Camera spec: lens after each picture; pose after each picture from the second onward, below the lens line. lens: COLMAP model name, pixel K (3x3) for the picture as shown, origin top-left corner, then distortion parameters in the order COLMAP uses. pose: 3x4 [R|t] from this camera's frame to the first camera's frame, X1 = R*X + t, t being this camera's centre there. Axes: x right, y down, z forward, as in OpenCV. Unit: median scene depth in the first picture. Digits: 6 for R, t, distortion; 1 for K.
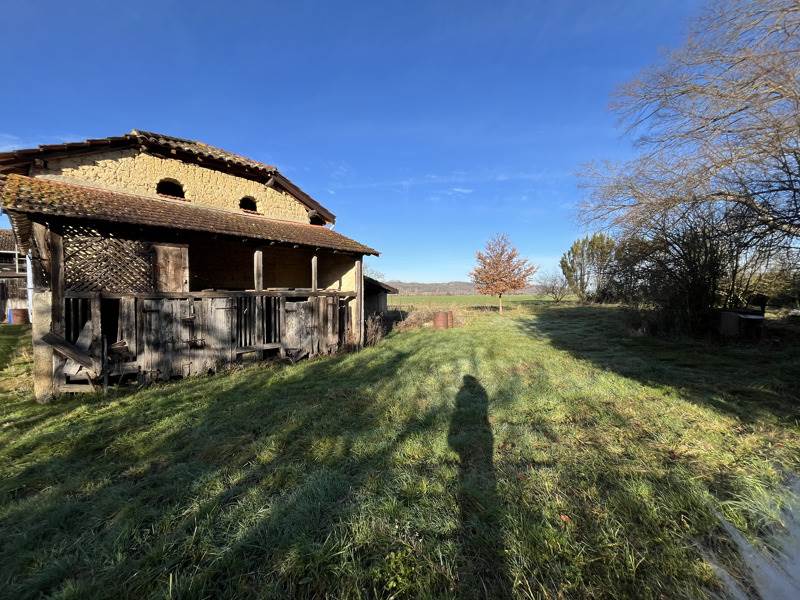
lens RADIAL K [[334.3, 0, 380.9], [0, 334.3, 297.9], [0, 0, 1]] dist [0.027395, 0.000026]
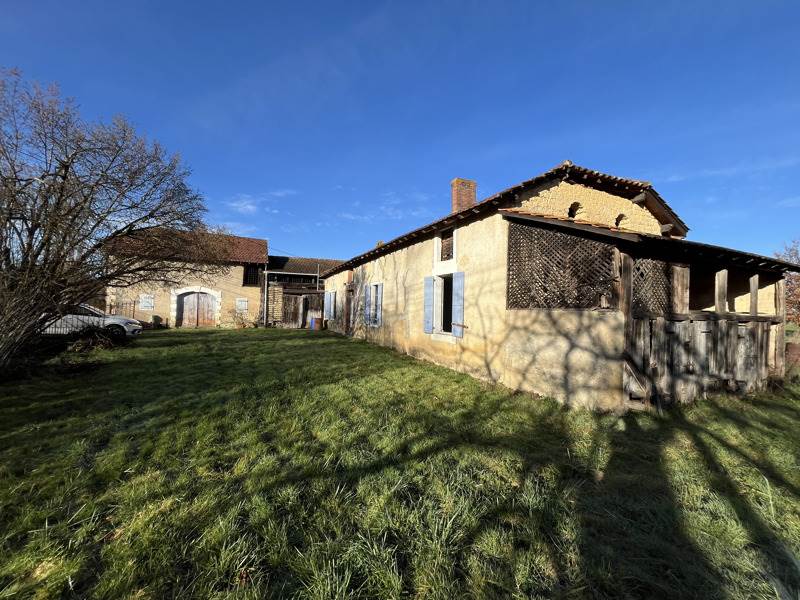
lens RADIAL K [[323.9, 0, 400.0], [0, 323.9, 300.0], [0, 0, 1]] dist [-0.017007, -0.000049]
pose [[0.934226, 0.018747, -0.356187, -0.860776], [-0.035223, 0.998586, -0.039828, 0.007870], [0.354937, 0.049754, 0.933565, -0.119621]]
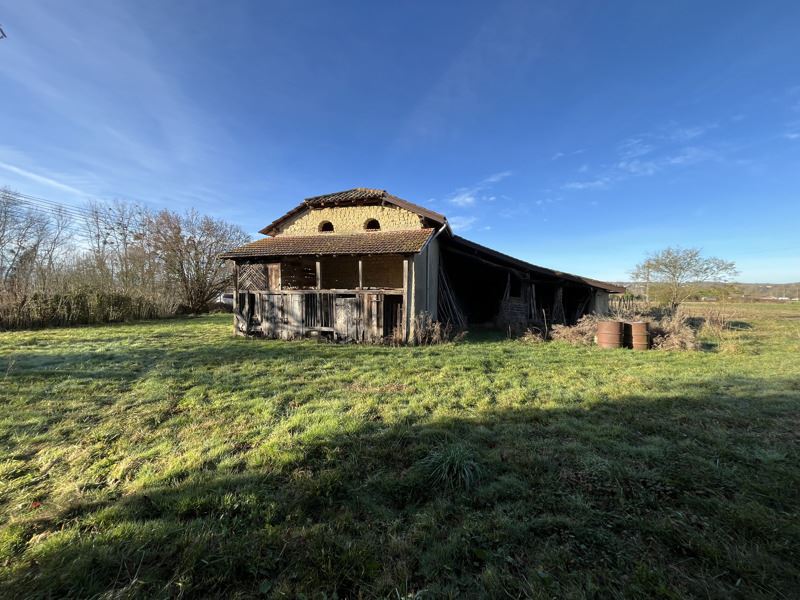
lens RADIAL K [[334.3, 0, 380.9], [0, 334.3, 297.9], [0, 0, 1]] dist [0.027395, 0.000026]
pose [[0.472048, 0.015639, -0.881434, 1.020401], [-0.018881, 0.999793, 0.007628, -0.002182], [0.881370, 0.013042, 0.472246, 0.543081]]
